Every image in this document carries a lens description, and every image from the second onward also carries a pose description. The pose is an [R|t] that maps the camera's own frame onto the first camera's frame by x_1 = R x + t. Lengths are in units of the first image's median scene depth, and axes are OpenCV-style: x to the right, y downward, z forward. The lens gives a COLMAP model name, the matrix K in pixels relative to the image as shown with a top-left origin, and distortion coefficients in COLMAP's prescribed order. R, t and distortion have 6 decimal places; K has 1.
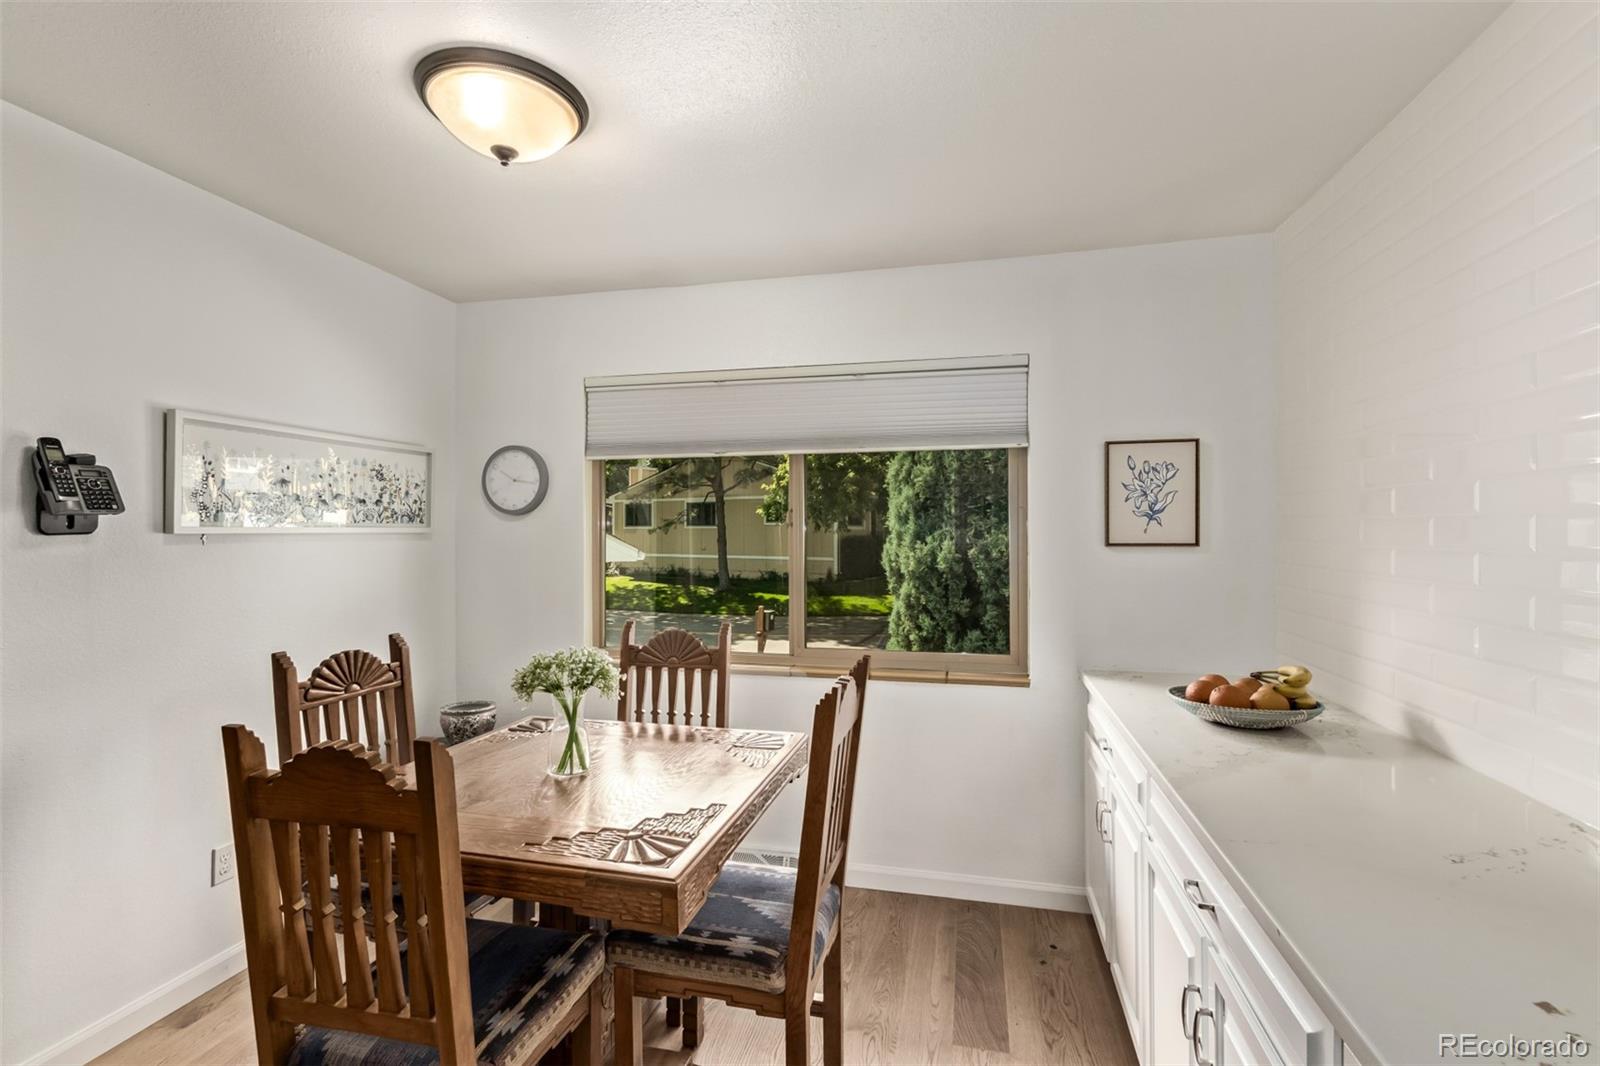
lens RADIAL K [[726.8, 0, 790.3], [0, 726.8, 527.2], [0, 0, 1]] dist [0.002366, 0.000002]
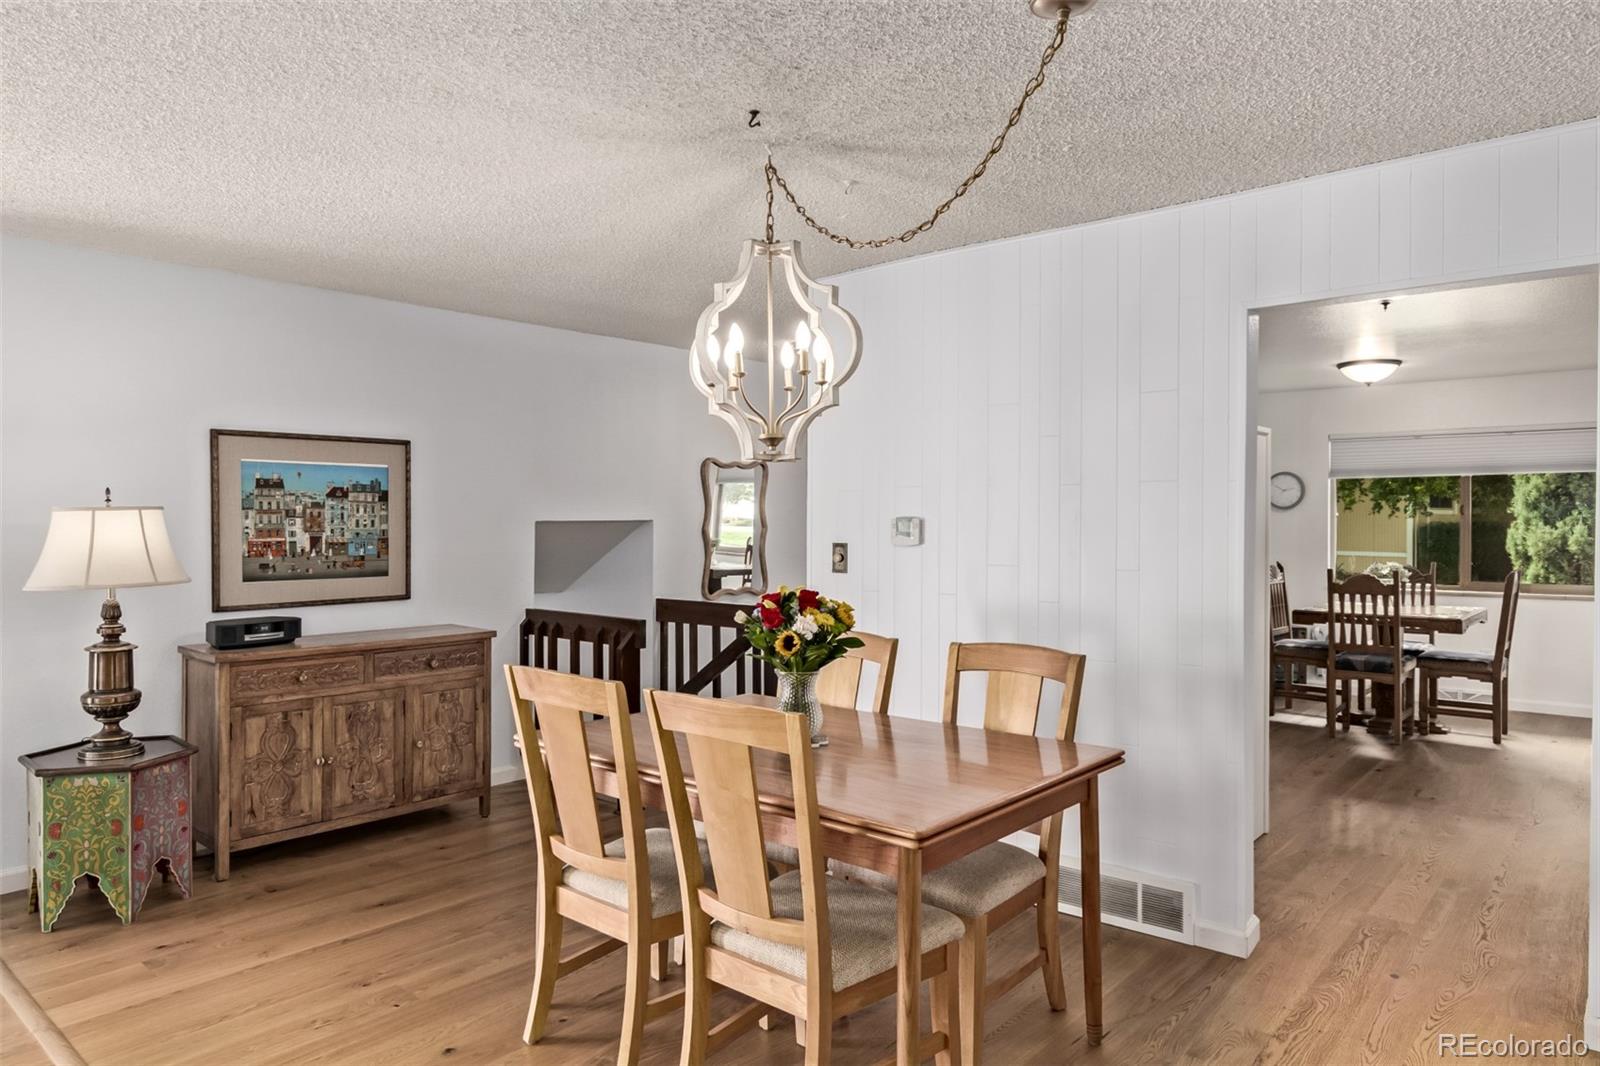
lens RADIAL K [[1043.6, 0, 796.5], [0, 1043.6, 530.2], [0, 0, 1]] dist [-0.002908, -0.000350]
pose [[0.900365, 0.003550, -0.435121, -0.159561], [0.004653, 0.999831, 0.017786, -0.007657], [0.435110, -0.018038, 0.900196, -0.903355]]
